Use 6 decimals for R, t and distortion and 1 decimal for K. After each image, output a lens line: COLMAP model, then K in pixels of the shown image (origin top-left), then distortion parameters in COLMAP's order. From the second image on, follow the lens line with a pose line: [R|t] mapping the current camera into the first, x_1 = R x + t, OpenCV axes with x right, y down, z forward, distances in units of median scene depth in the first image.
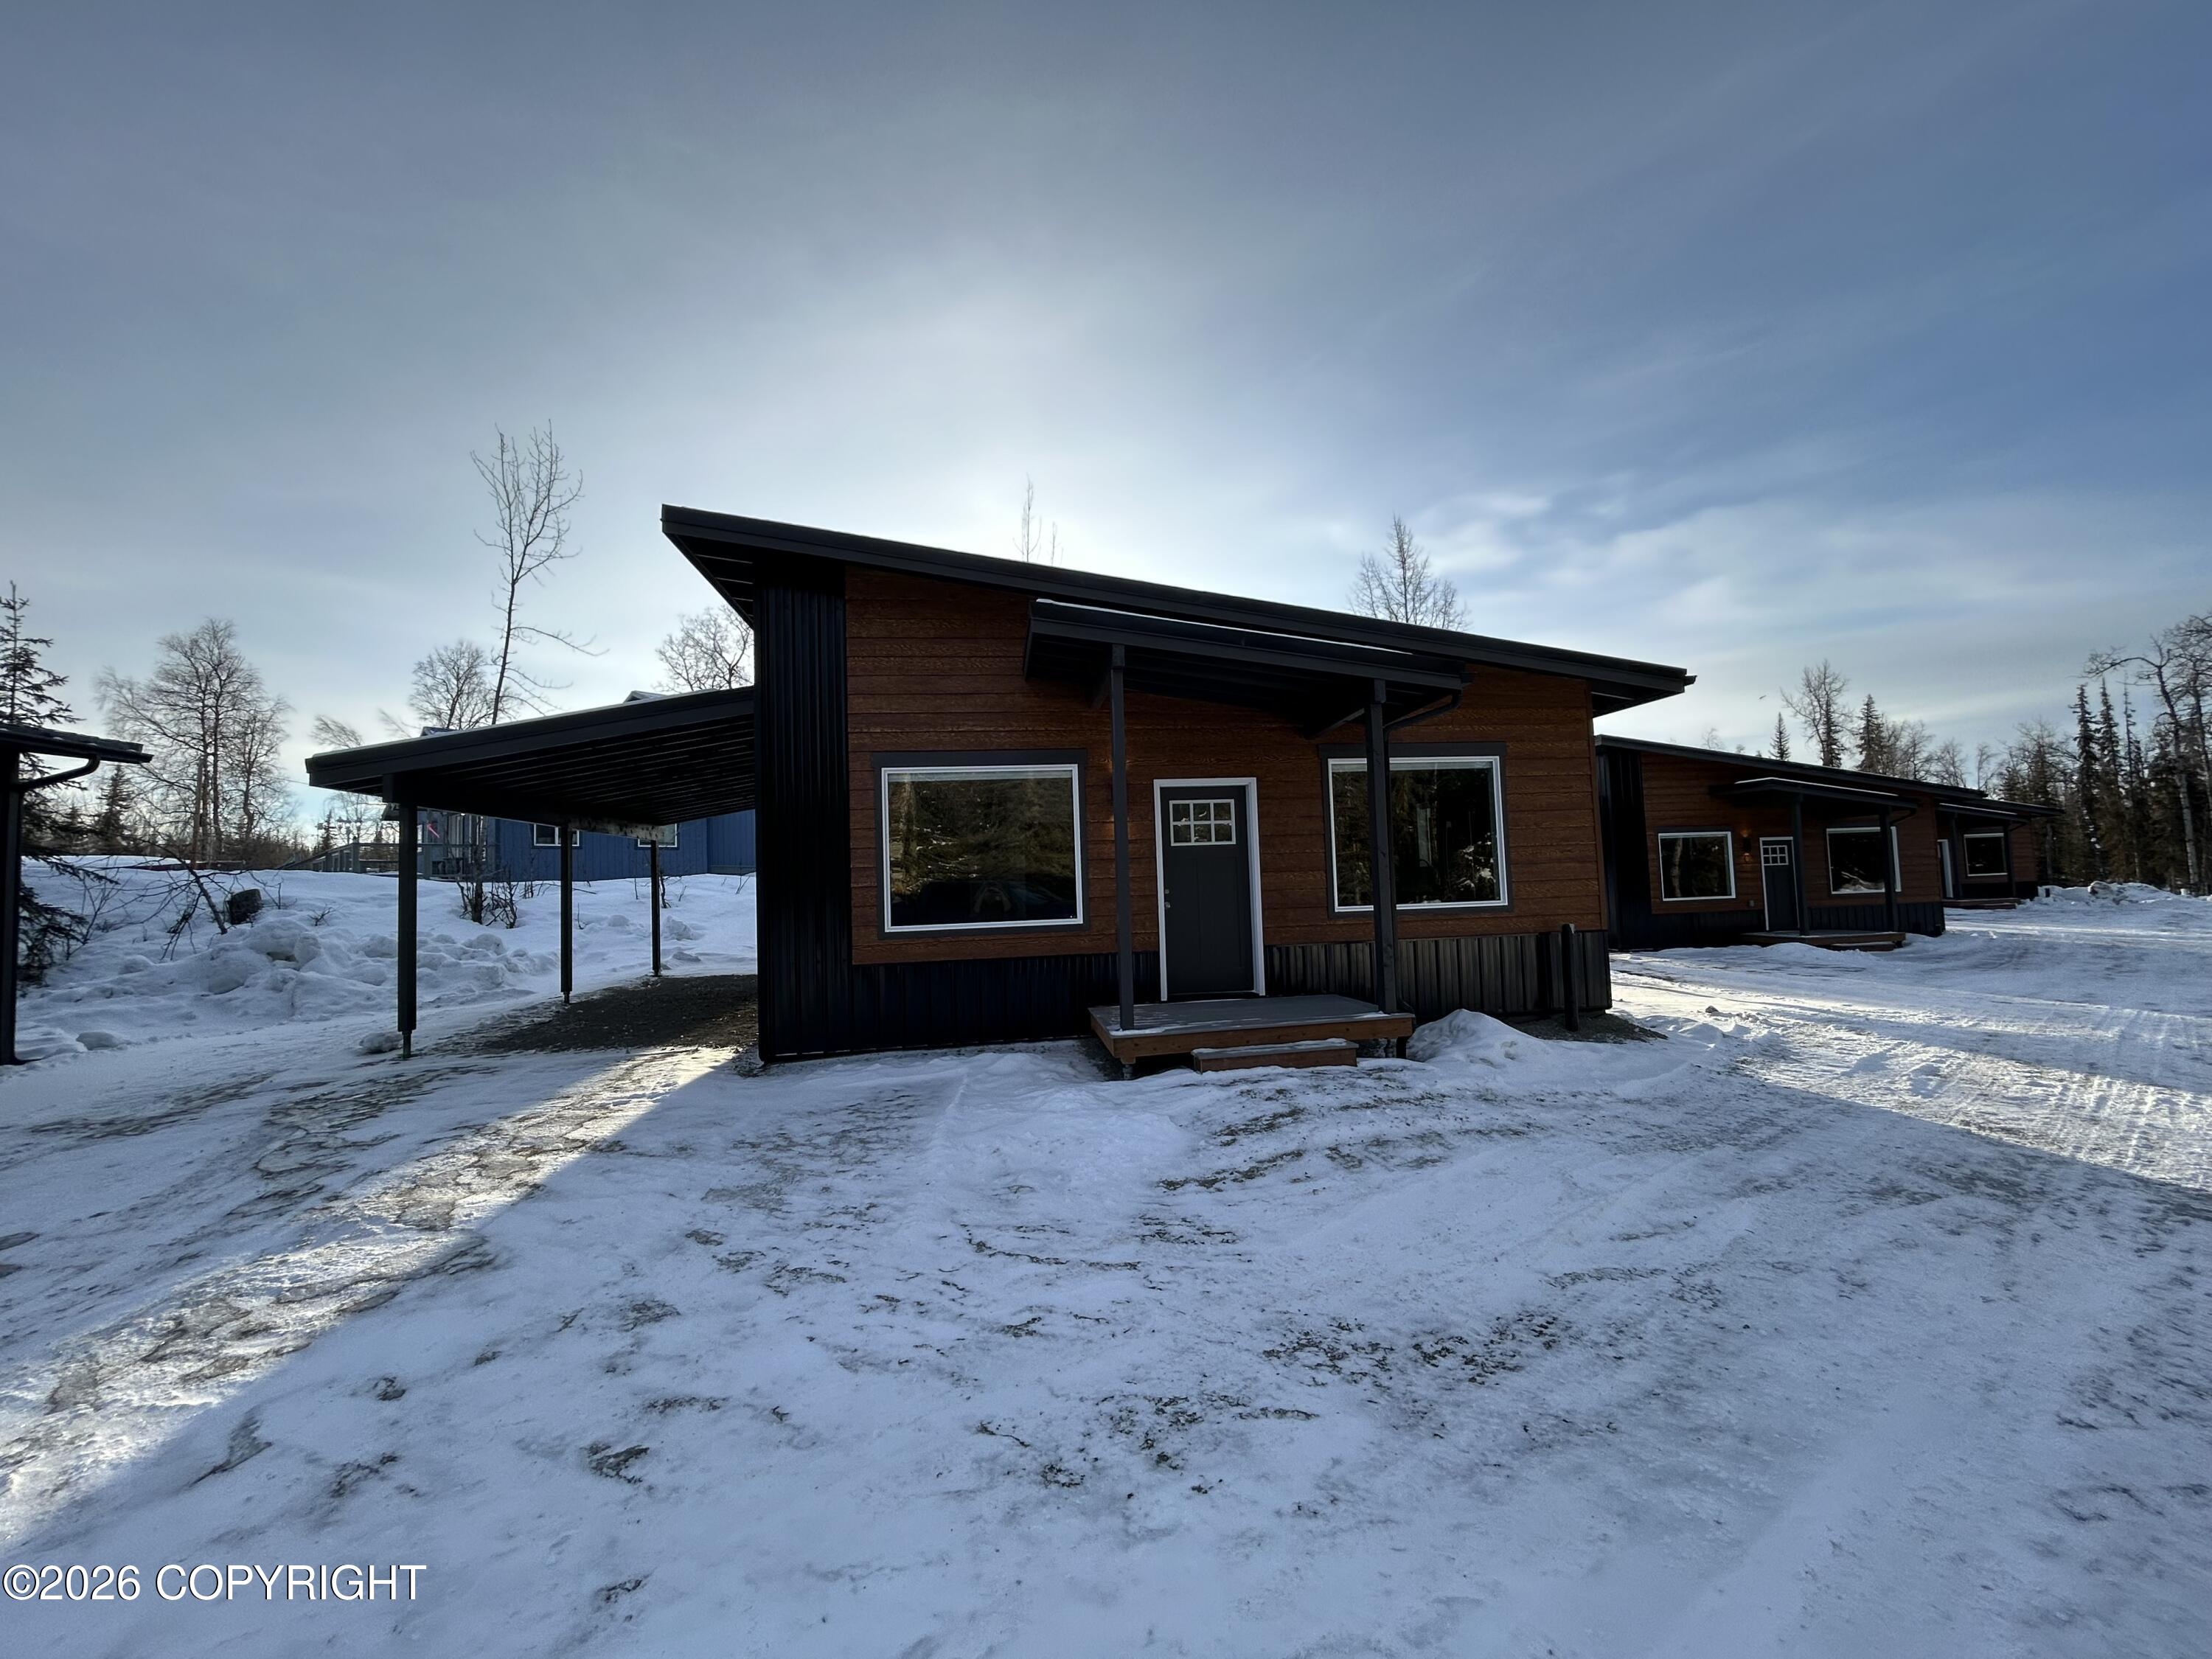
lens RADIAL K [[890.2, 0, 1106.0], [0, 890.2, 824.6], [0, 0, 1]] dist [-0.000028, -0.000172]
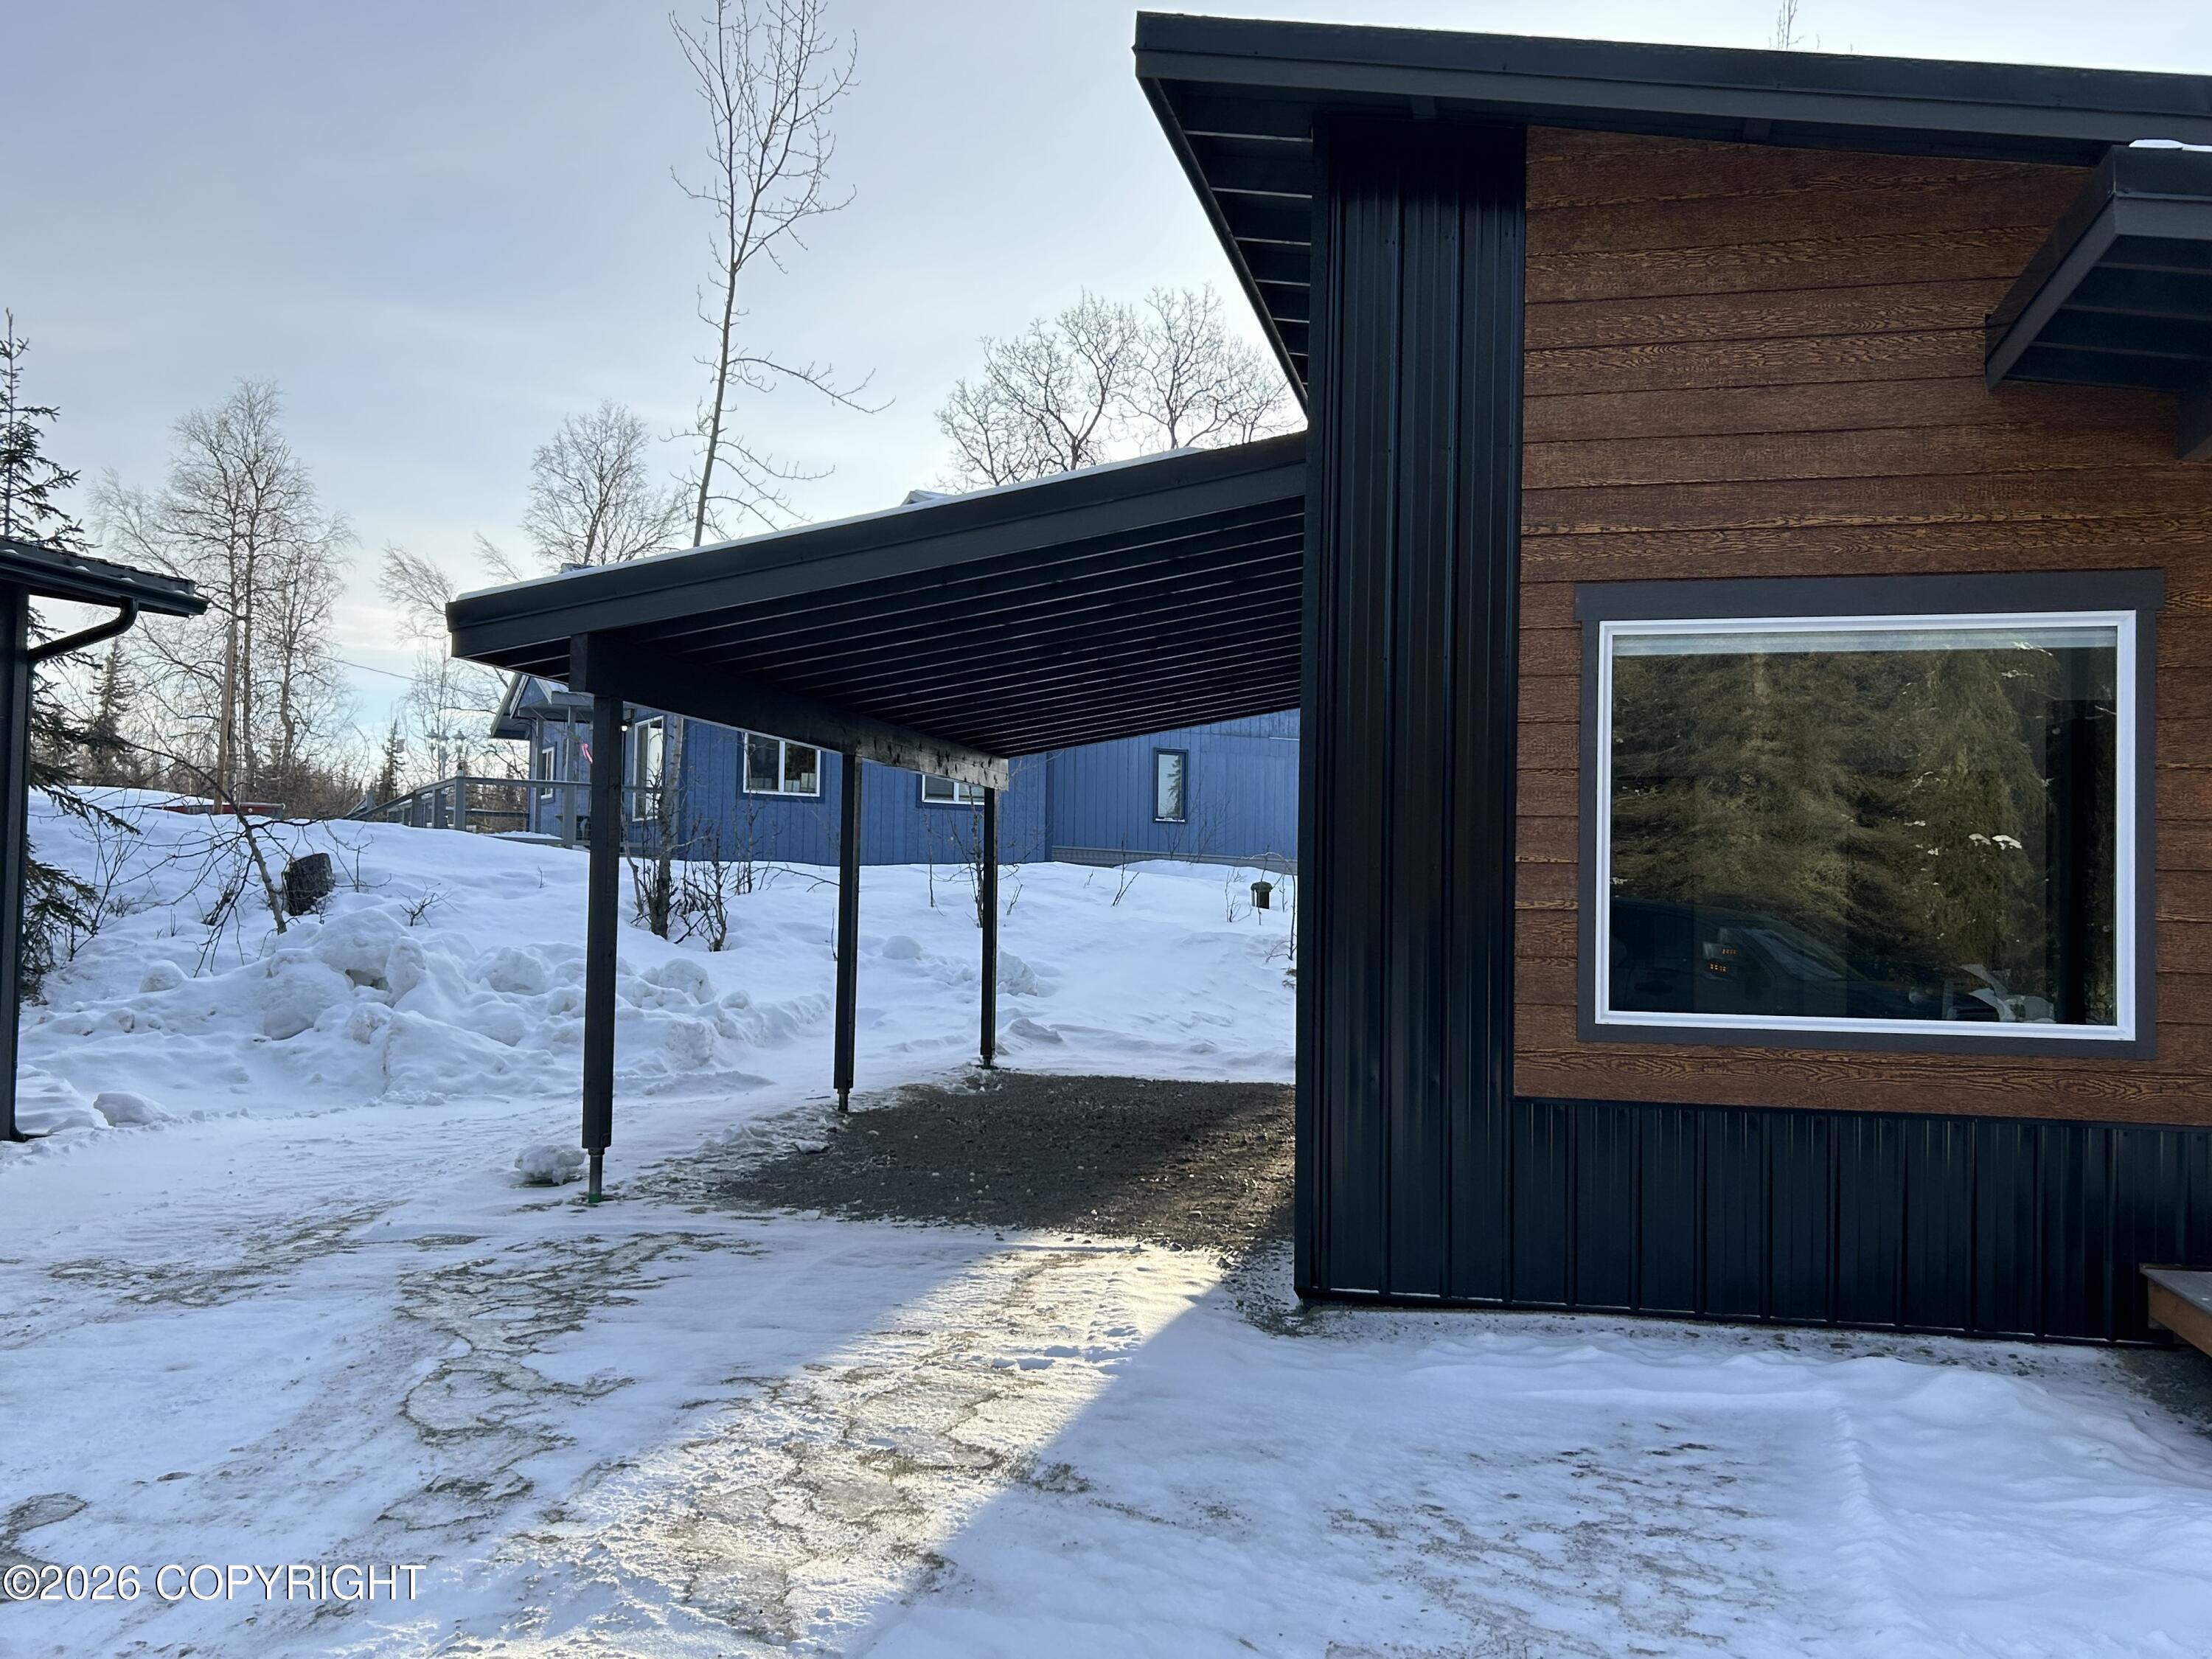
lens RADIAL K [[1930.7, 0, 1106.0], [0, 1930.7, 829.5], [0, 0, 1]] dist [0.006584, 0.020284]
pose [[0.934695, 0.037966, -0.353417, -0.139600], [-0.028331, 0.999073, 0.032397, 0.008918], [0.354319, -0.020269, 0.934905, 0.086701]]
